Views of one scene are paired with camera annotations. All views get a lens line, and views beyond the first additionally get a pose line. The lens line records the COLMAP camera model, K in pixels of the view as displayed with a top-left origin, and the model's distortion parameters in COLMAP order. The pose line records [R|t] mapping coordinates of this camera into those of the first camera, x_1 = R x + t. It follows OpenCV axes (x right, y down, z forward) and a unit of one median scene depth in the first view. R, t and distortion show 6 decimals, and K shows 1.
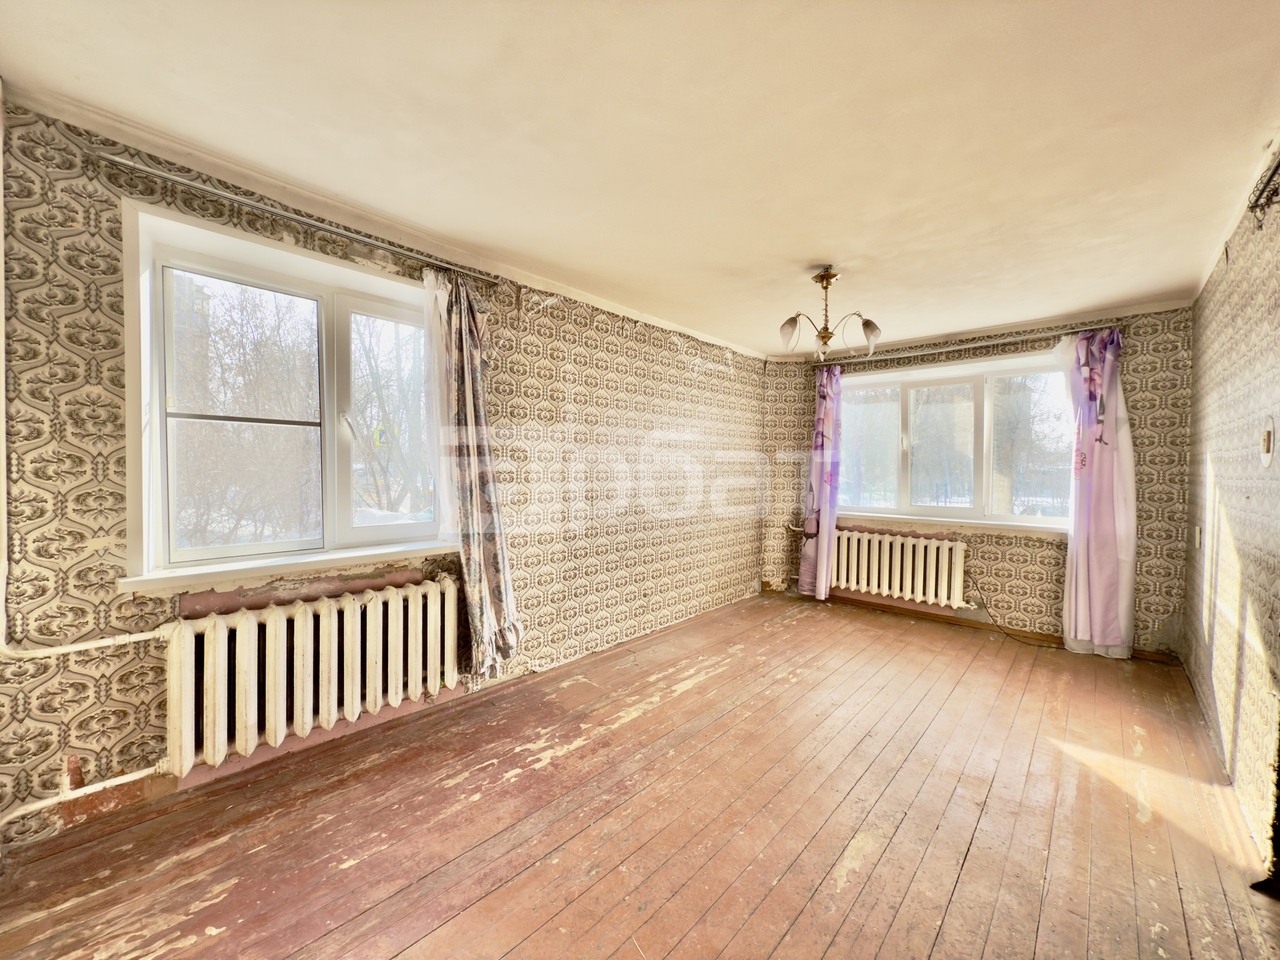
lens RADIAL K [[509.0, 0, 638.9], [0, 509.0, 484.1], [0, 0, 1]] dist [-0.000647, 0.000362]
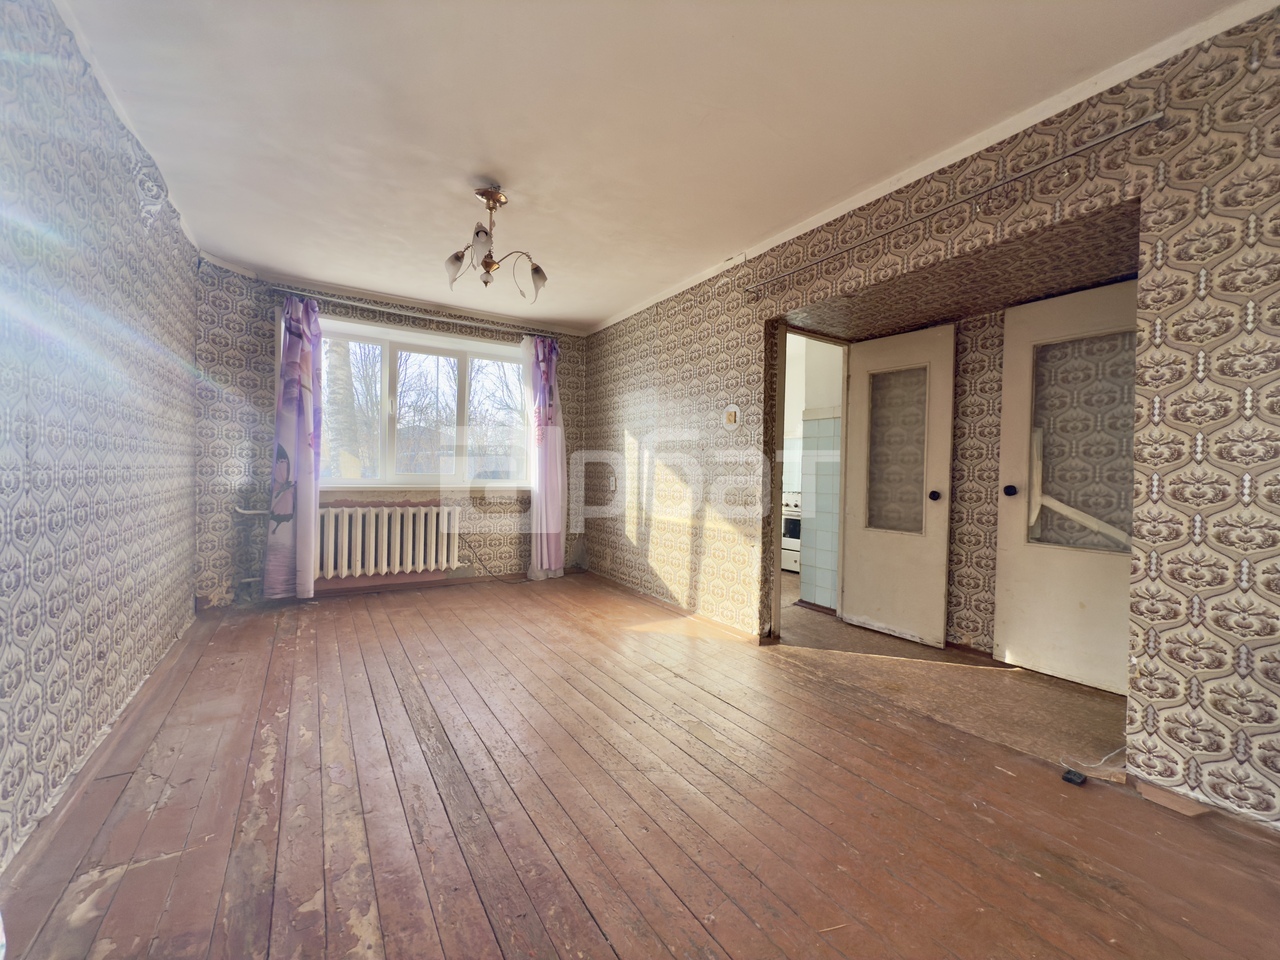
lens RADIAL K [[509.0, 0, 638.9], [0, 509.0, 484.1], [0, 0, 1]] dist [-0.000647, 0.000362]
pose [[0.258266, -0.025379, 0.965741, -0.346749], [0.013897, 0.999649, 0.022554, 0.059370], [-0.965974, 0.007596, 0.258528, 0.427809]]
